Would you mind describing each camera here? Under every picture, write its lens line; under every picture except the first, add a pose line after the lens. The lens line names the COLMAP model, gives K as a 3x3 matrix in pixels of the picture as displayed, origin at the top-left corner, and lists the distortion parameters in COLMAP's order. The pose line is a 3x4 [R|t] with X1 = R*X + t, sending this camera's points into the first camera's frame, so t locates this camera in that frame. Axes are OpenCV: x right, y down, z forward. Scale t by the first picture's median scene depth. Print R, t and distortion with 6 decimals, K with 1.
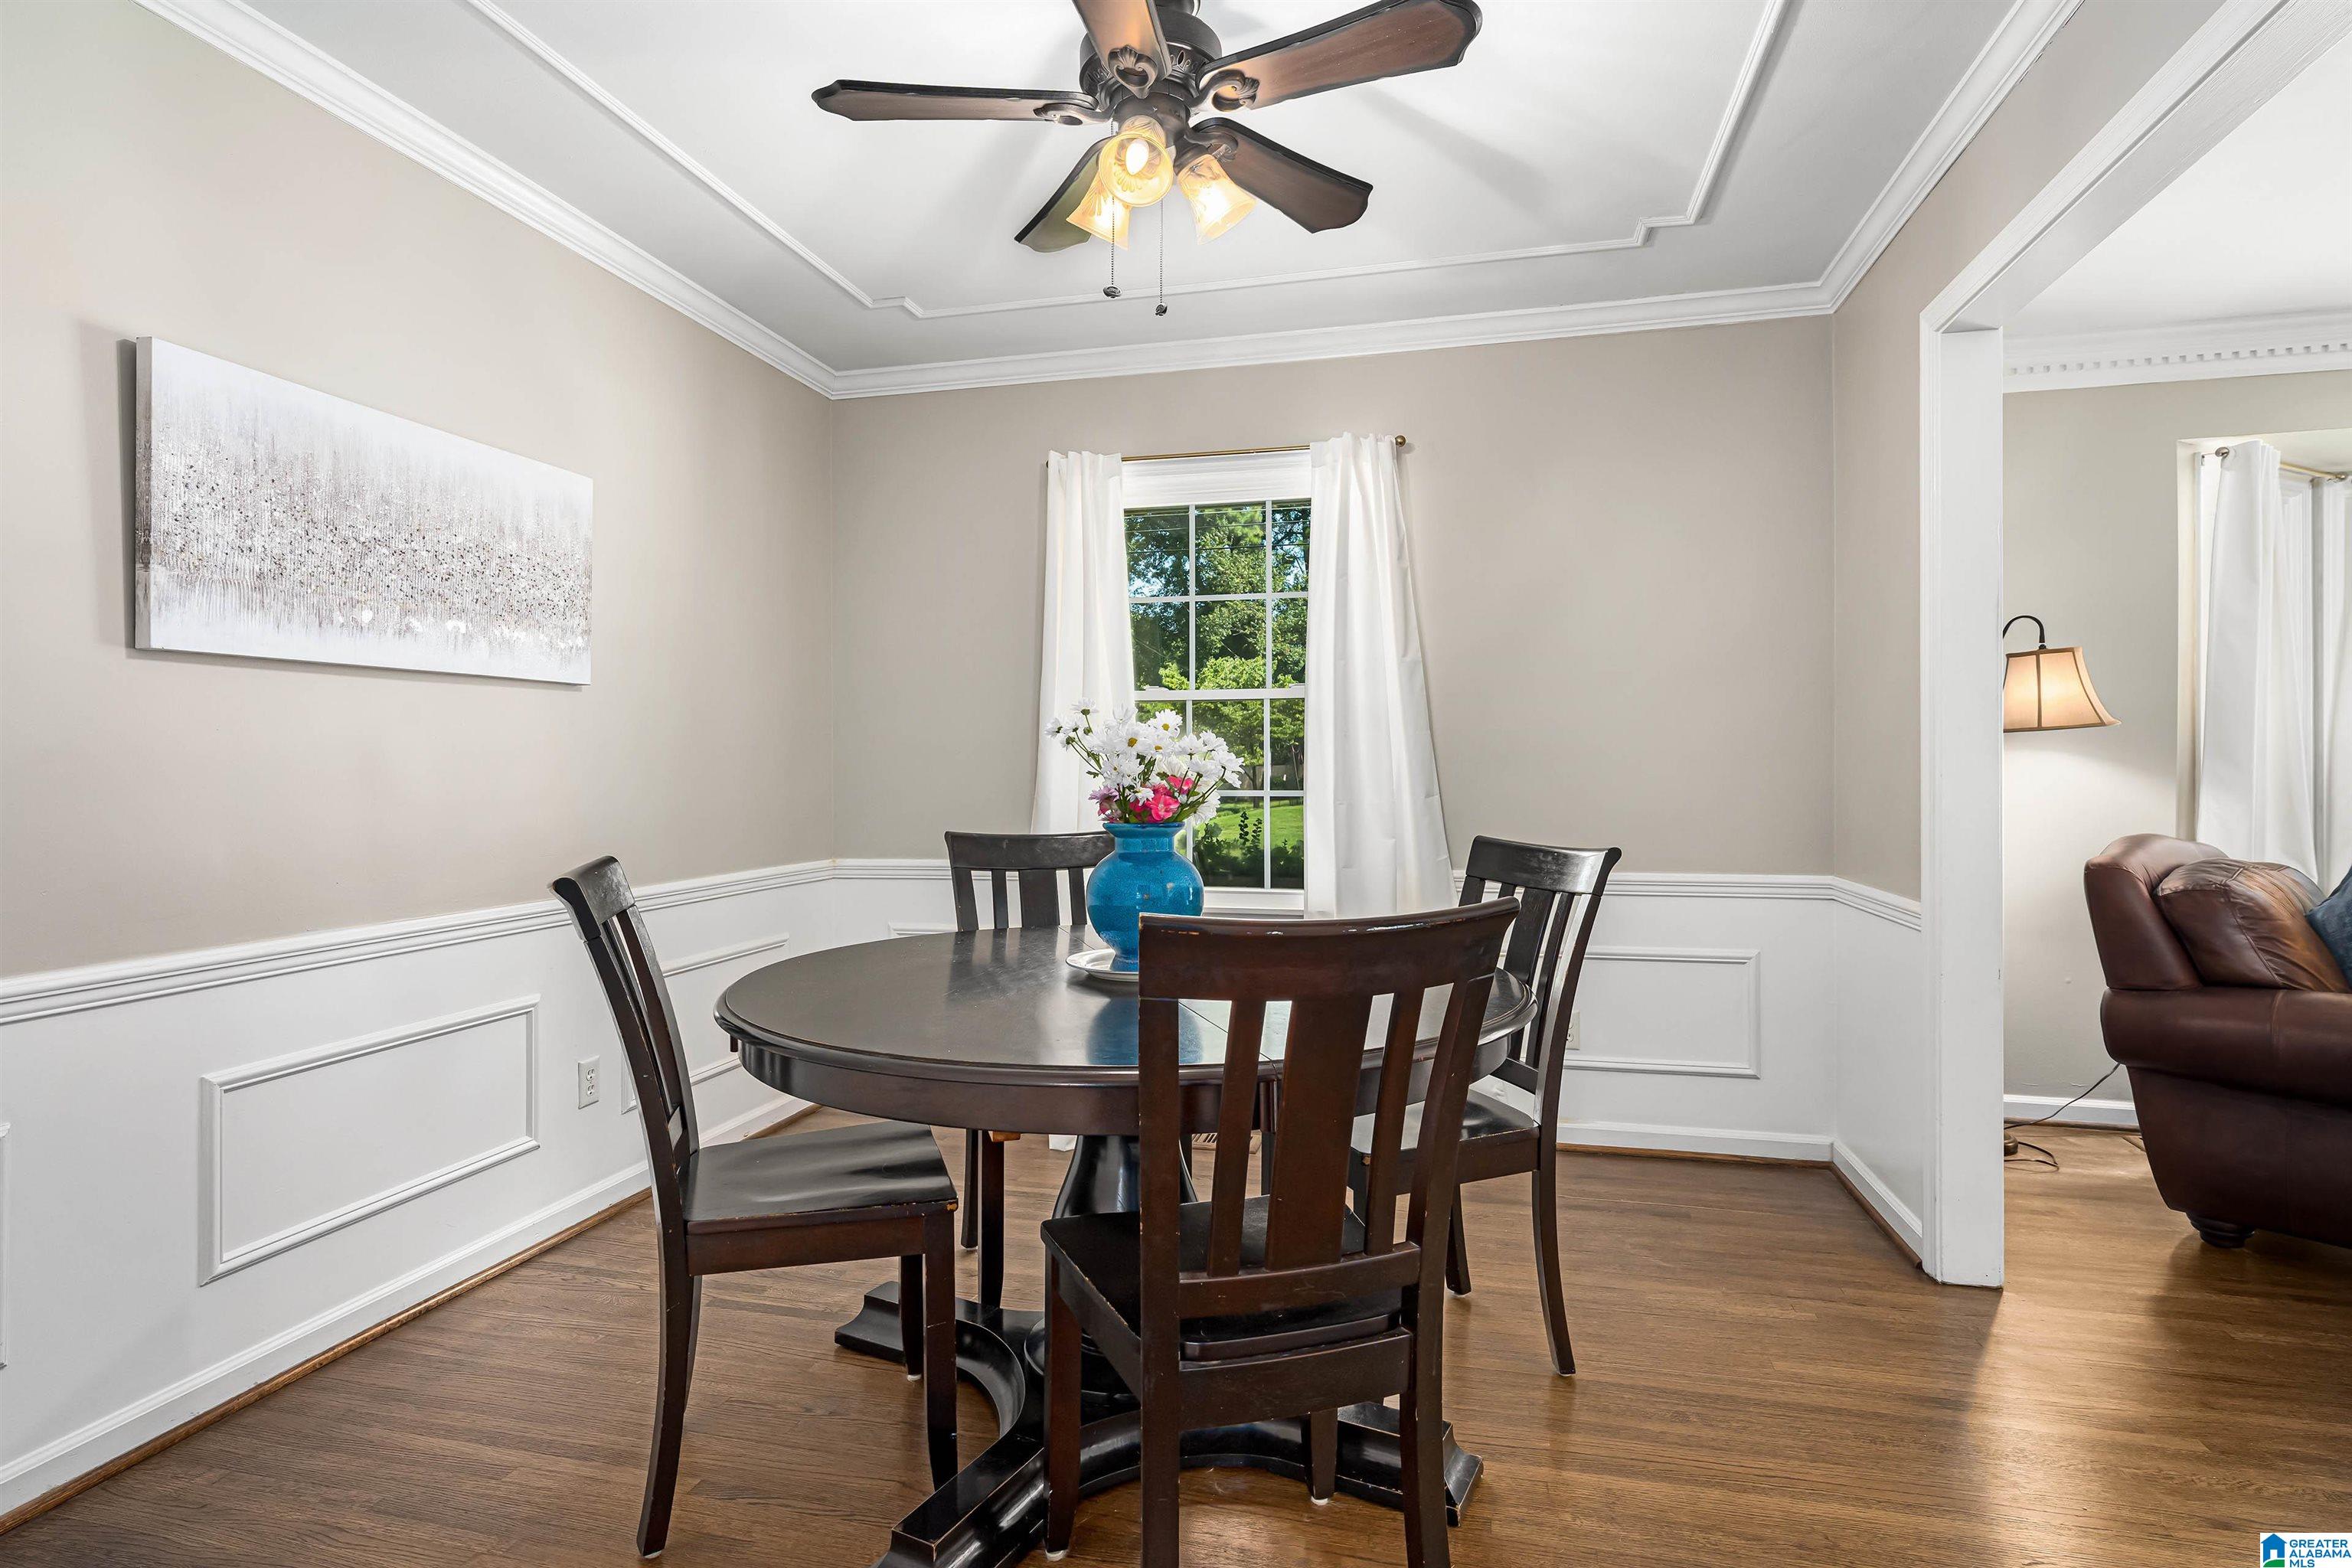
lens RADIAL K [[1205.0, 0, 1177.9], [0, 1205.0, 773.0], [0, 0, 1]] dist [0.000600, 0.001110]
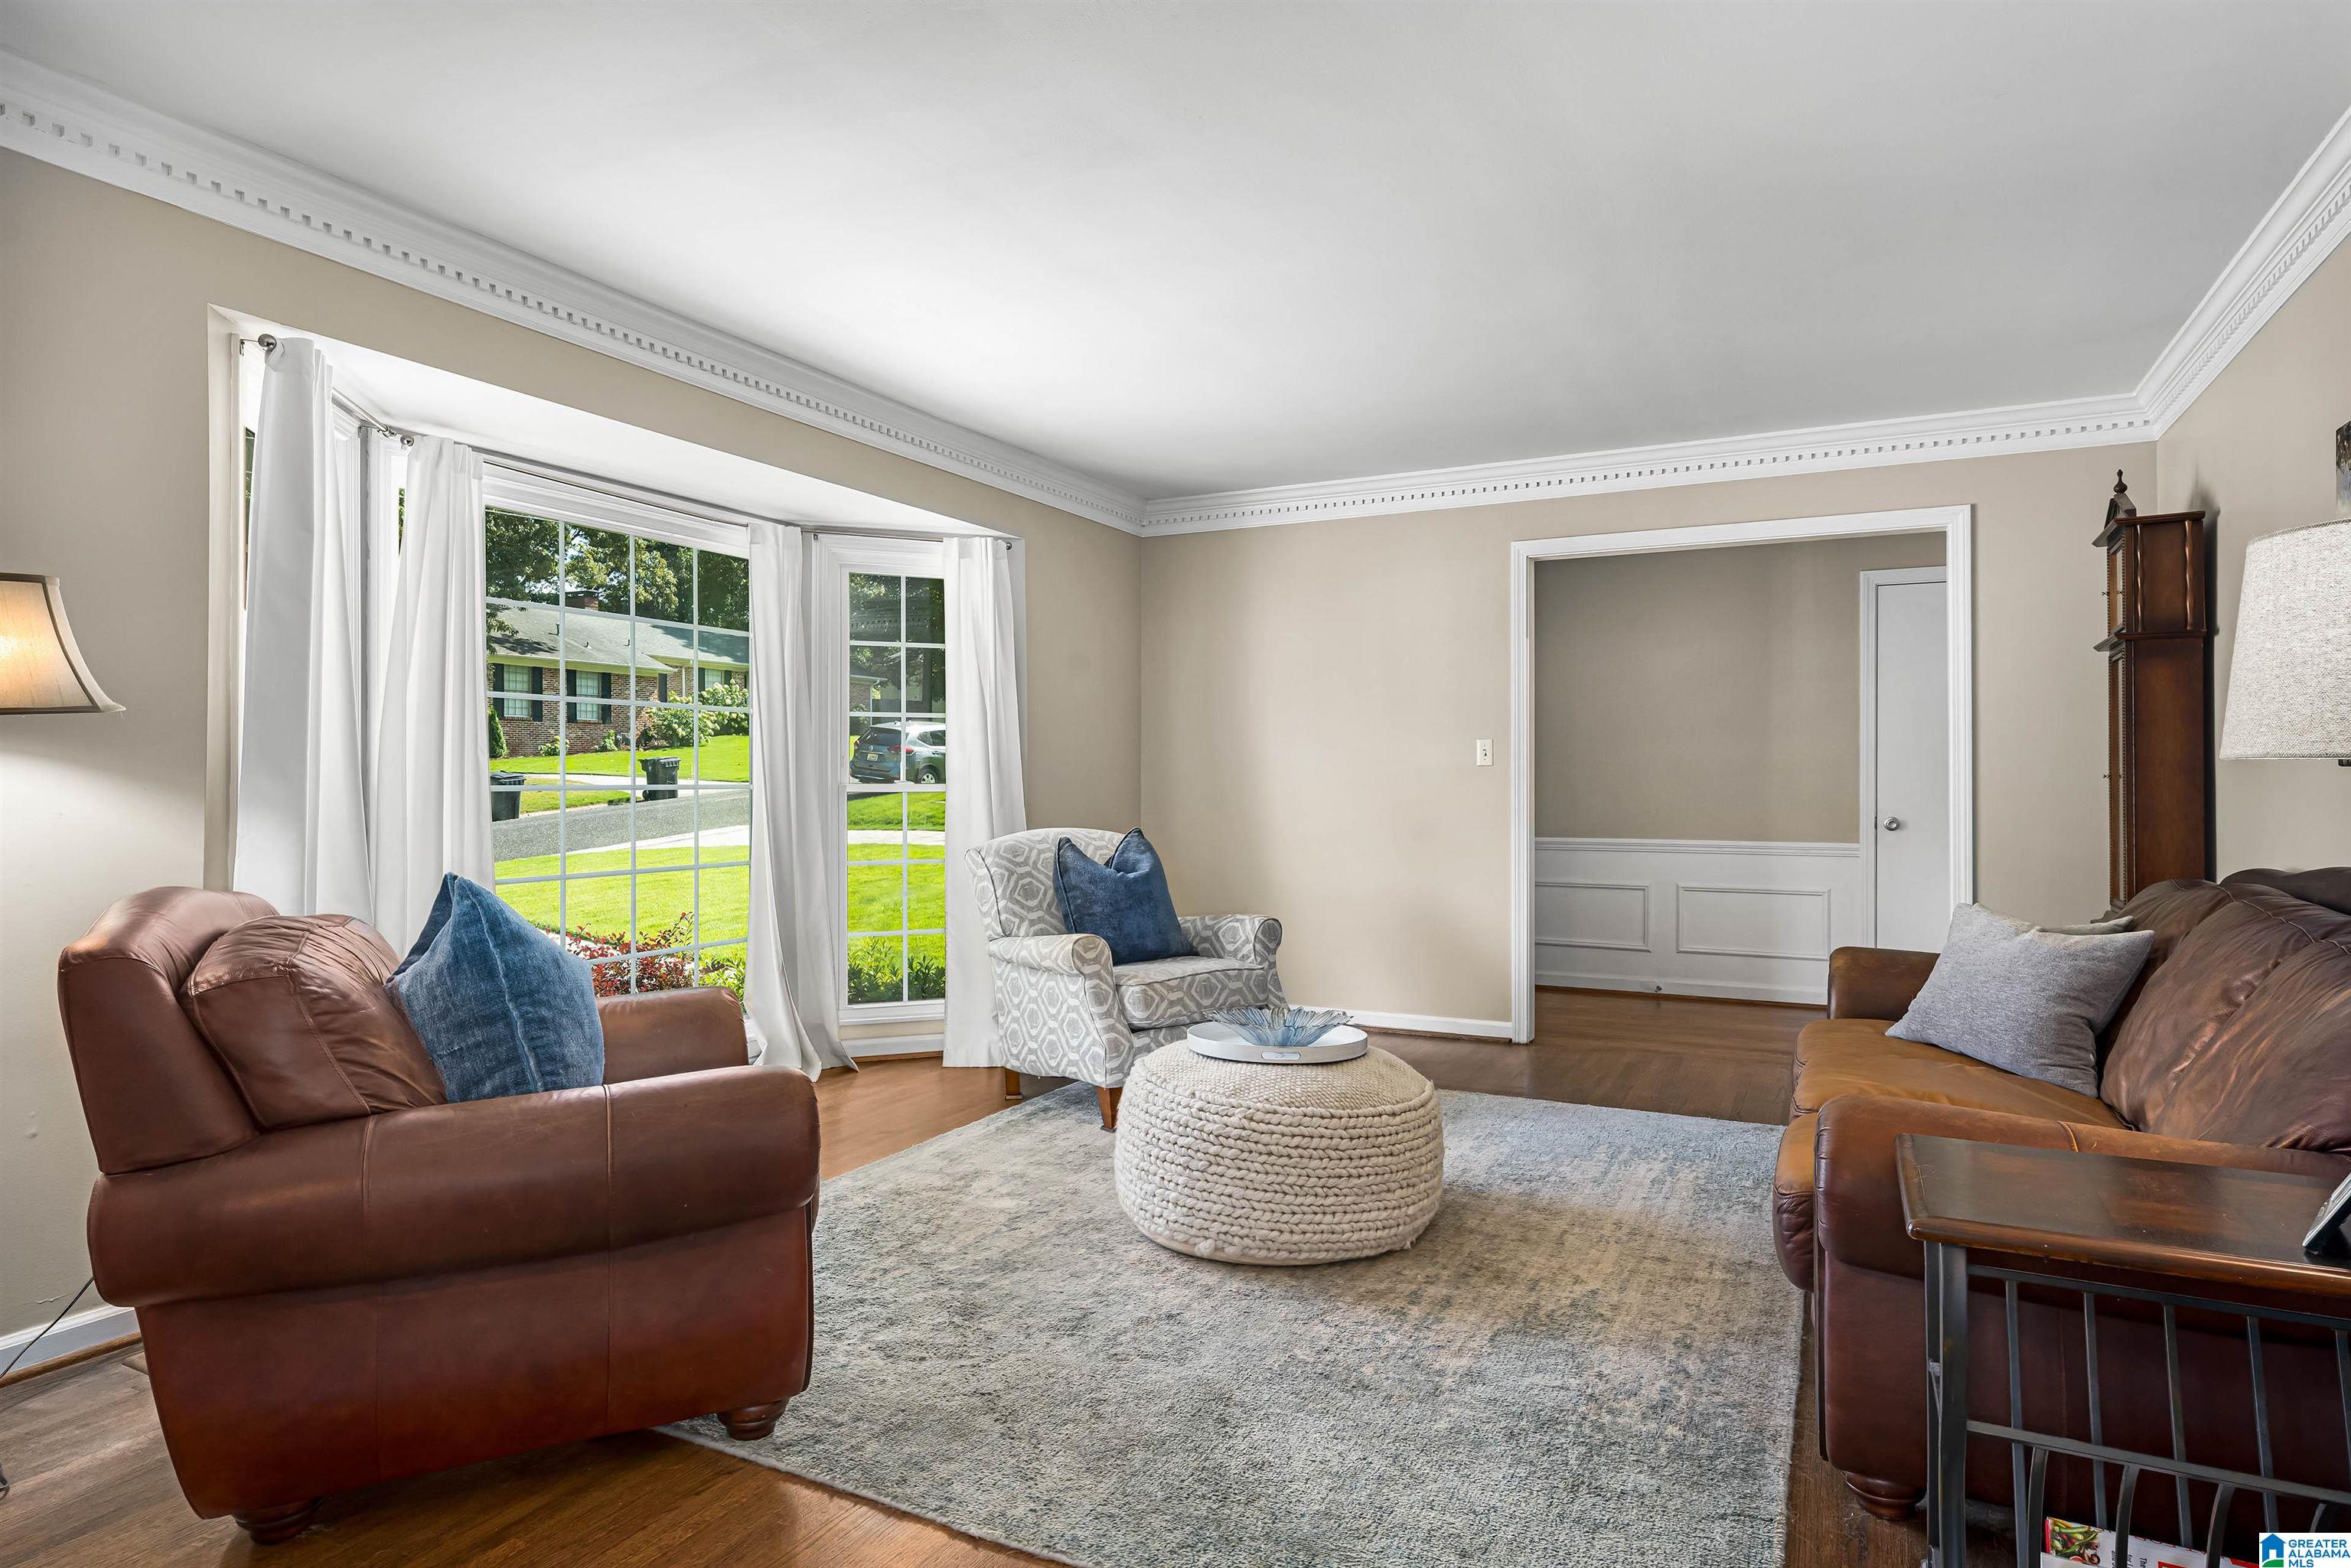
lens RADIAL K [[1319.5, 0, 1175.1], [0, 1319.5, 770.9], [0, 0, 1]] dist [0.007682, -0.000530]
pose [[0.221987, 0.014850, 0.974936, 0.277922], [0.000944, 0.999880, -0.015445, 0.000640], [-0.975049, 0.004349, 0.221947, 0.376112]]
